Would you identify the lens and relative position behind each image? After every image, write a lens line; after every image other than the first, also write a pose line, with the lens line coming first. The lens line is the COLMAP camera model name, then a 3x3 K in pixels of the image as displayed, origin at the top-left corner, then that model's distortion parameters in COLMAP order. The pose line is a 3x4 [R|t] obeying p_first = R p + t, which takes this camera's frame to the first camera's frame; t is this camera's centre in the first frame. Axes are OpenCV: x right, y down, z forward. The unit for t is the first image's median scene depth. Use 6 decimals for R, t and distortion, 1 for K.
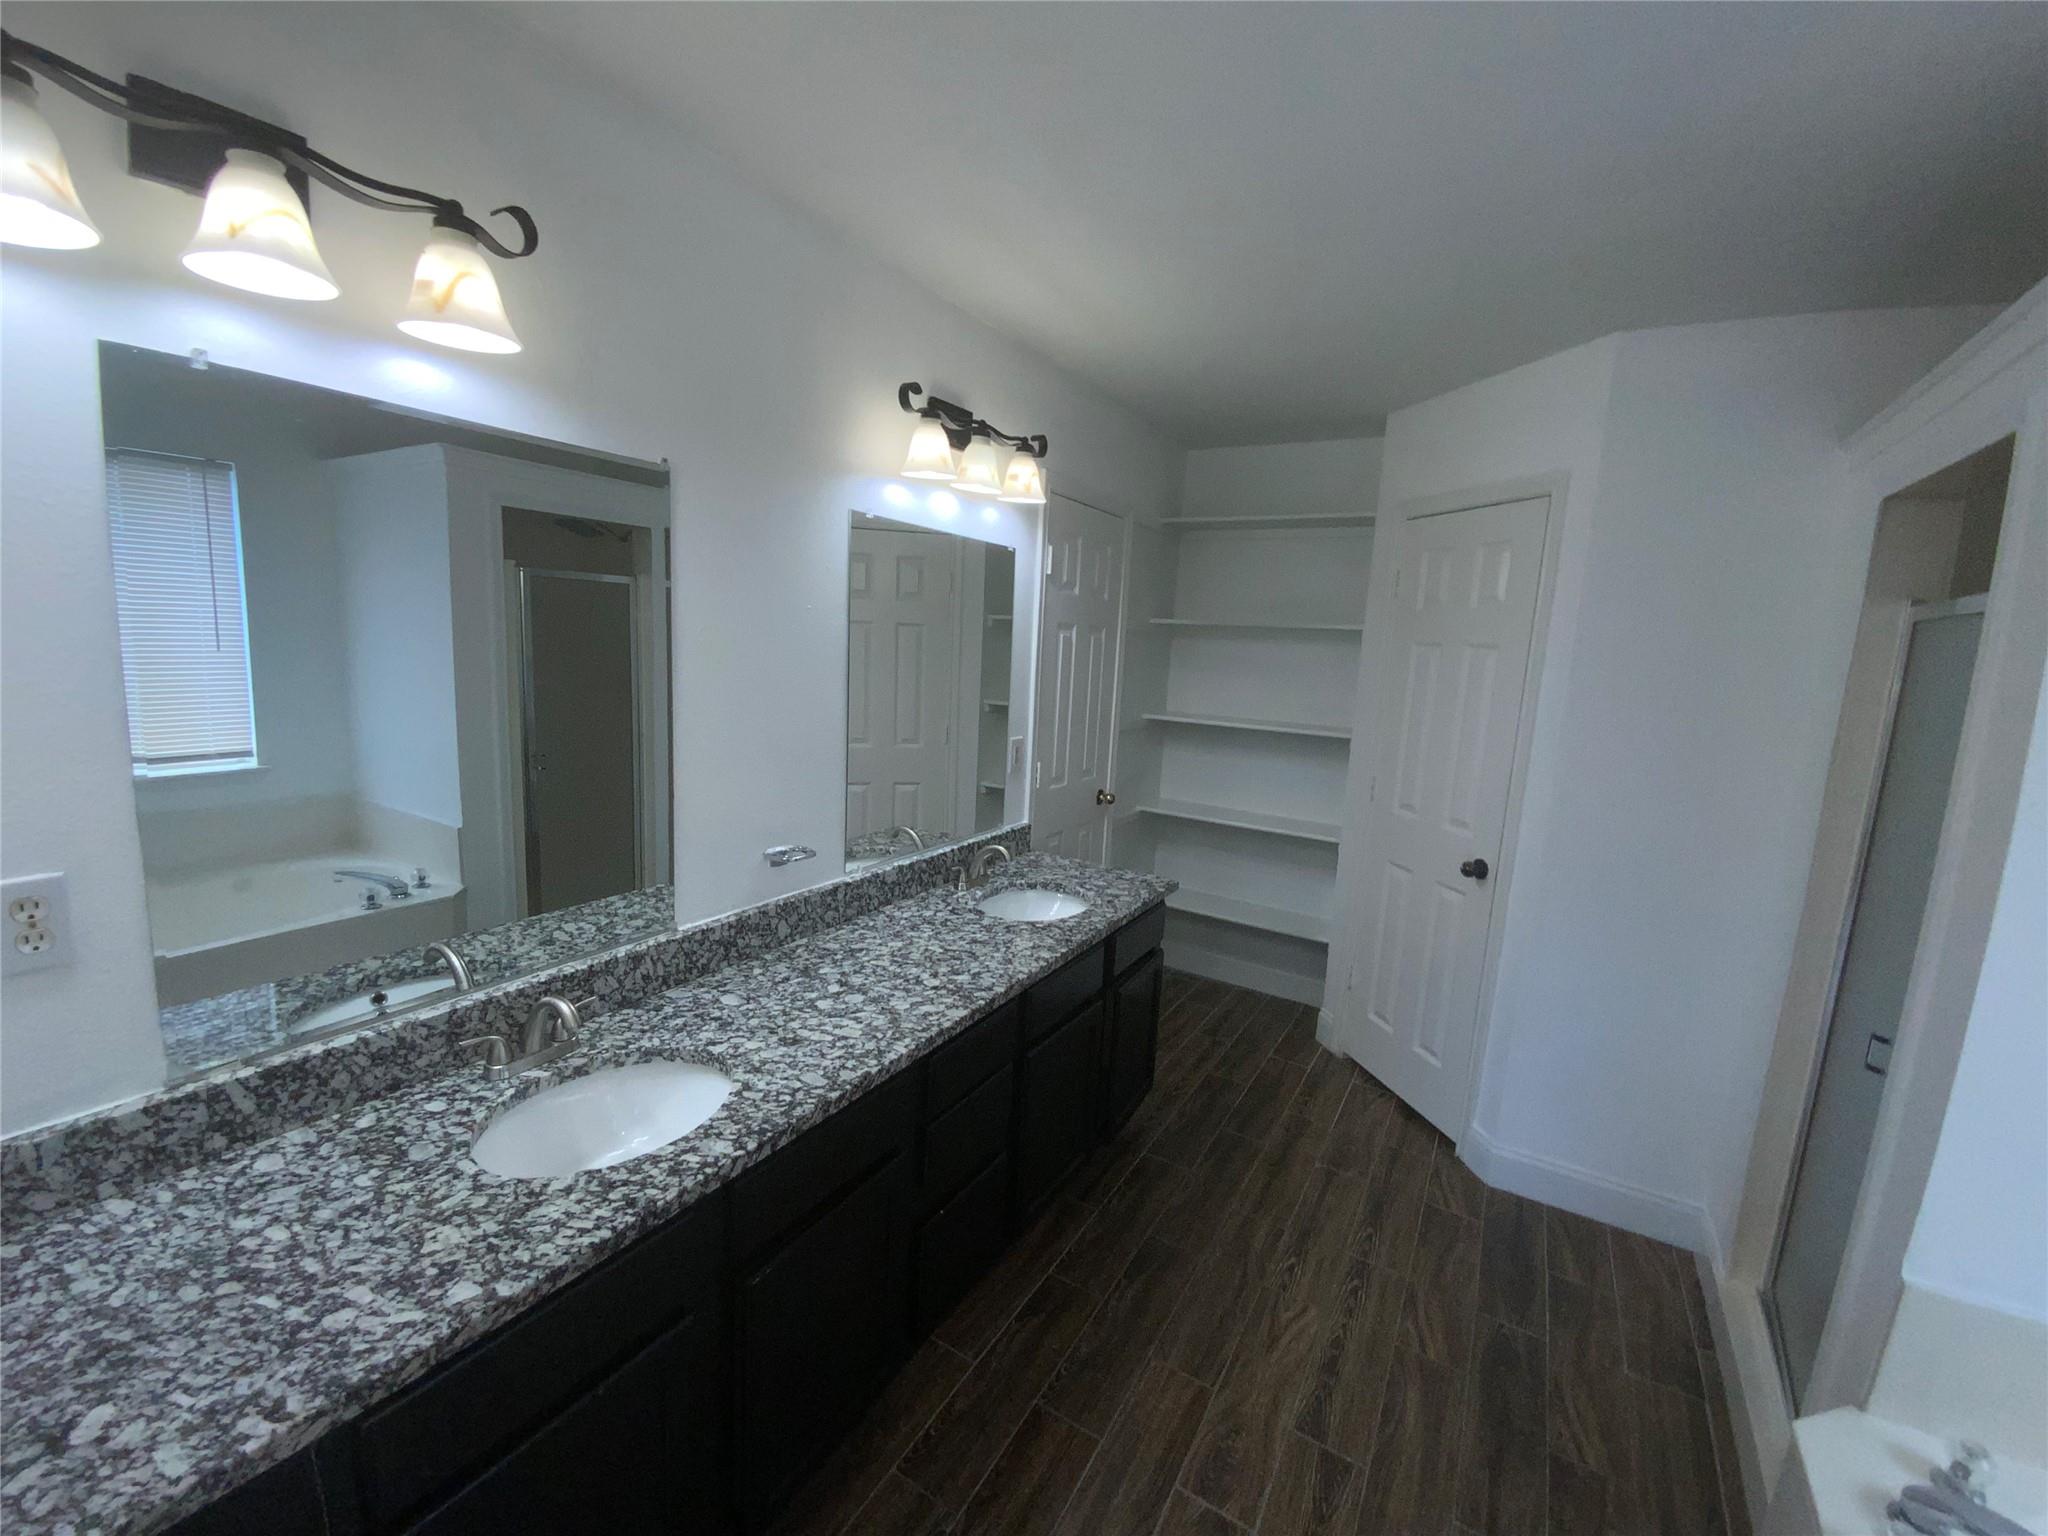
lens RADIAL K [[835.6, 0, 1021.5], [0, 835.6, 759.9], [0, 0, 1]] dist [-0.014050, -0.003012]
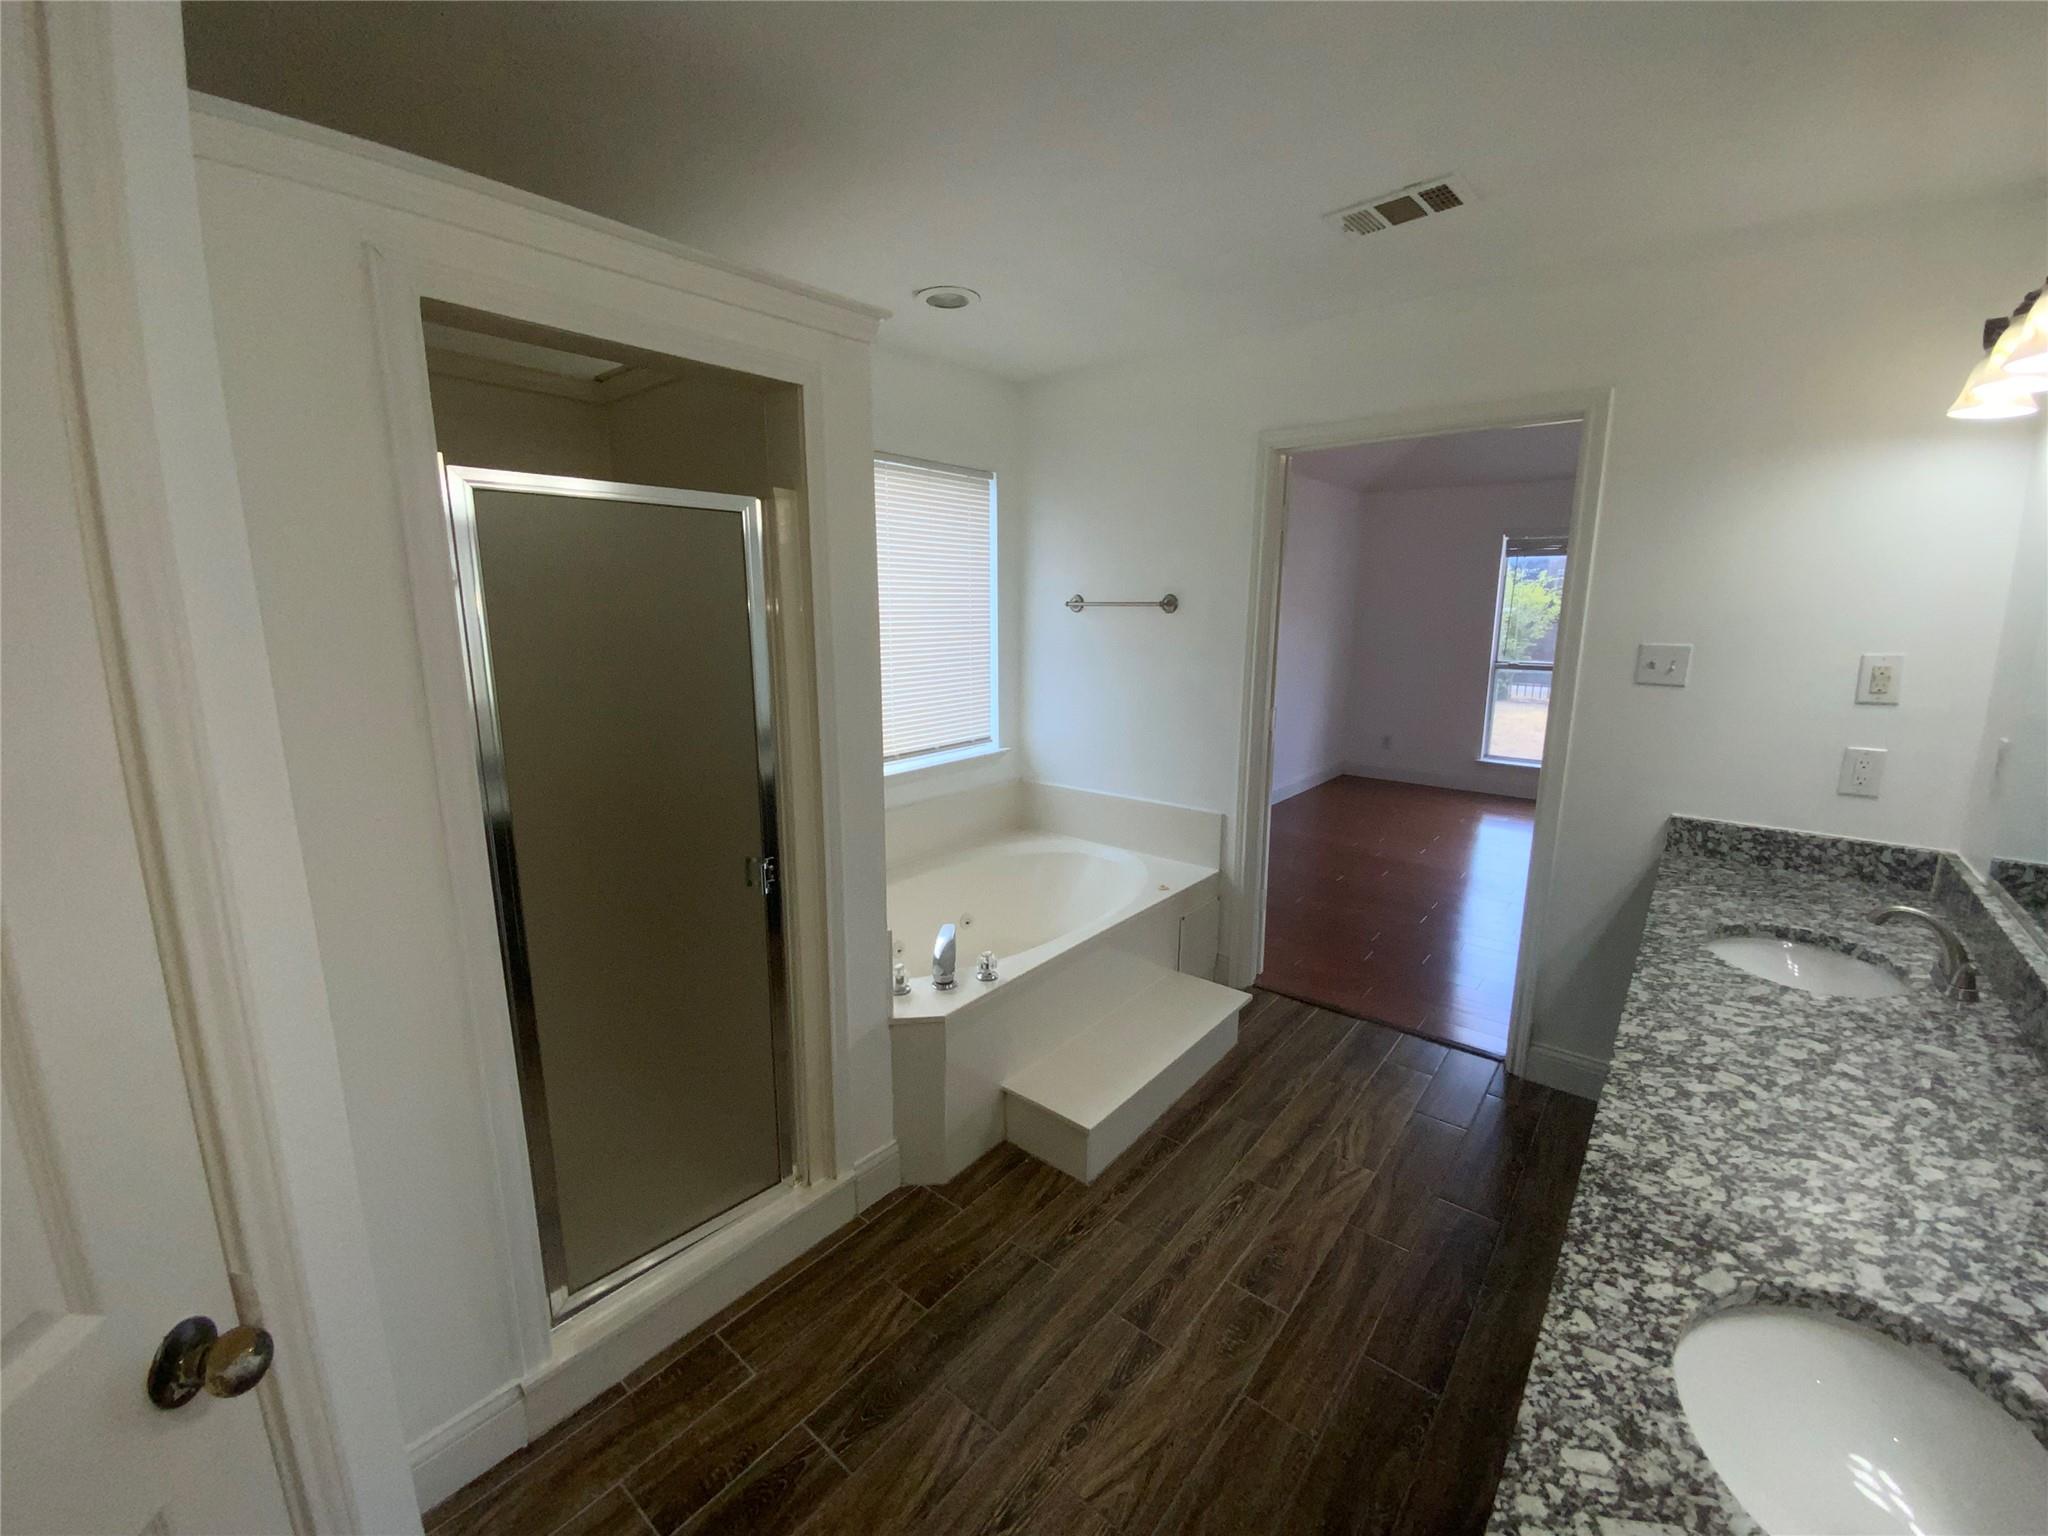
lens RADIAL K [[835.6, 0, 1030.0], [0, 835.6, 764.9], [0, 0, 1]] dist [-0.014050, -0.003012]
pose [[-0.987903, -0.081700, 0.131807, 0.414257], [-0.032565, 0.940304, 0.338774, -0.198186], [-0.151617, 0.330383, -0.931590, 1.708861]]
